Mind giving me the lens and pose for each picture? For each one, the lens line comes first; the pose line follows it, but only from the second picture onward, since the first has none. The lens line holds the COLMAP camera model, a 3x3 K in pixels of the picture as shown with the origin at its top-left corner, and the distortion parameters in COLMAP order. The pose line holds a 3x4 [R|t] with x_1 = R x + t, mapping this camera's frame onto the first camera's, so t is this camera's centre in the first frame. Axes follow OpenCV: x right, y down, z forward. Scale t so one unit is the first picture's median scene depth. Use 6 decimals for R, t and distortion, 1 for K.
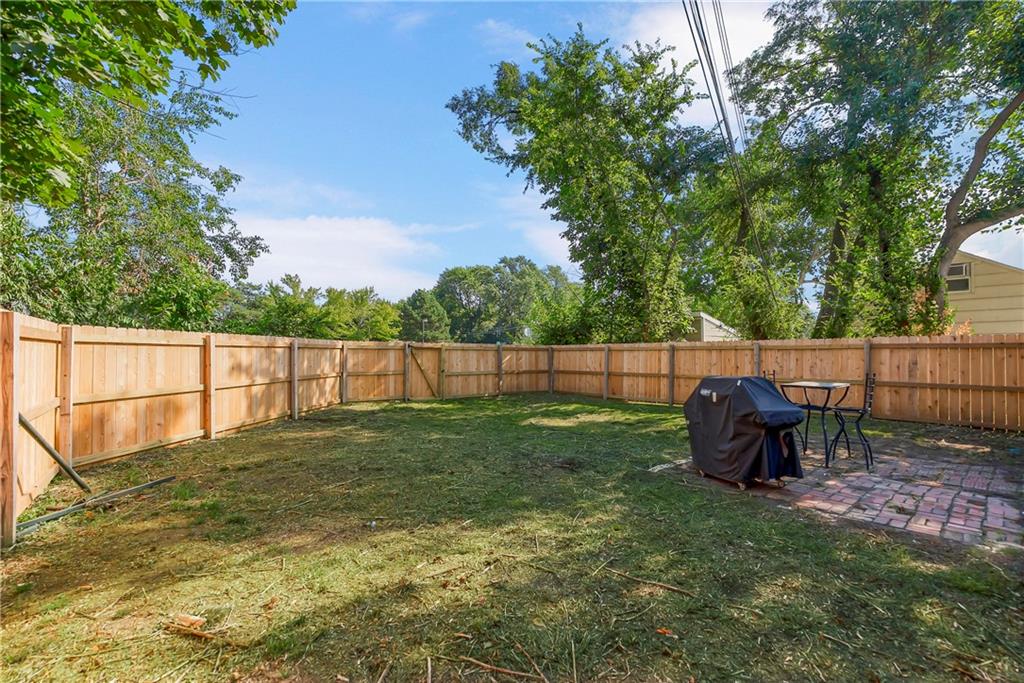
lens RADIAL K [[473.5, 0, 514.0], [0, 473.5, 342.6], [0, 0, 1]] dist [-0.031821, 0.000775]
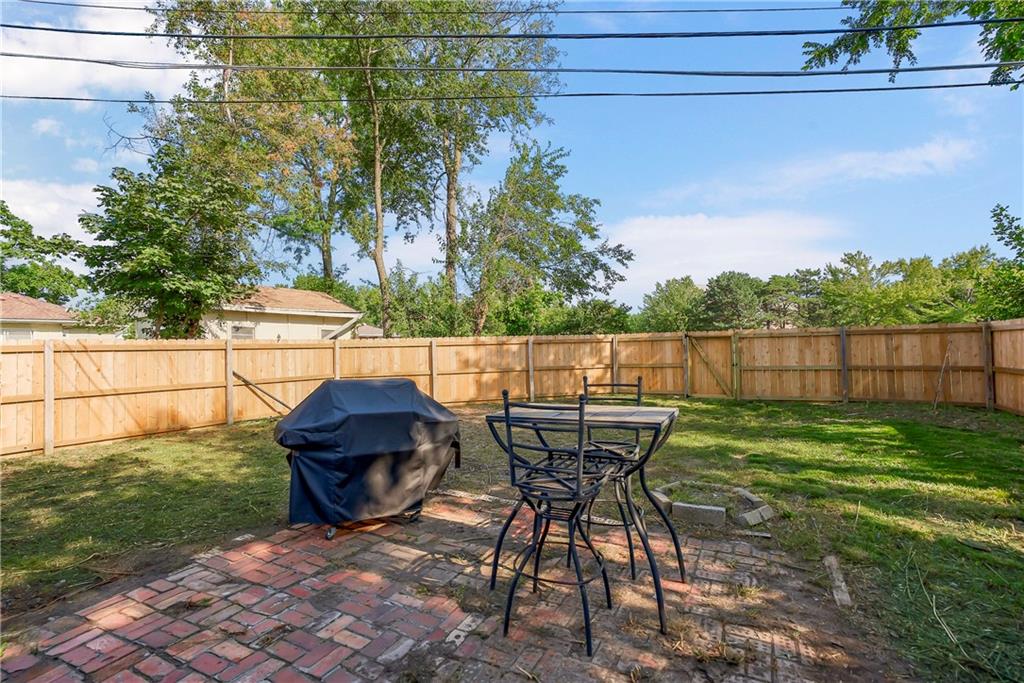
lens RADIAL K [[473.5, 0, 514.0], [0, 473.5, 342.6], [0, 0, 1]] dist [-0.031821, 0.000775]
pose [[0.365422, -0.022592, -0.930568, 0.485192], [0.045768, 0.998932, -0.006279, 0.009892], [0.929716, -0.040296, 0.366066, 0.364982]]
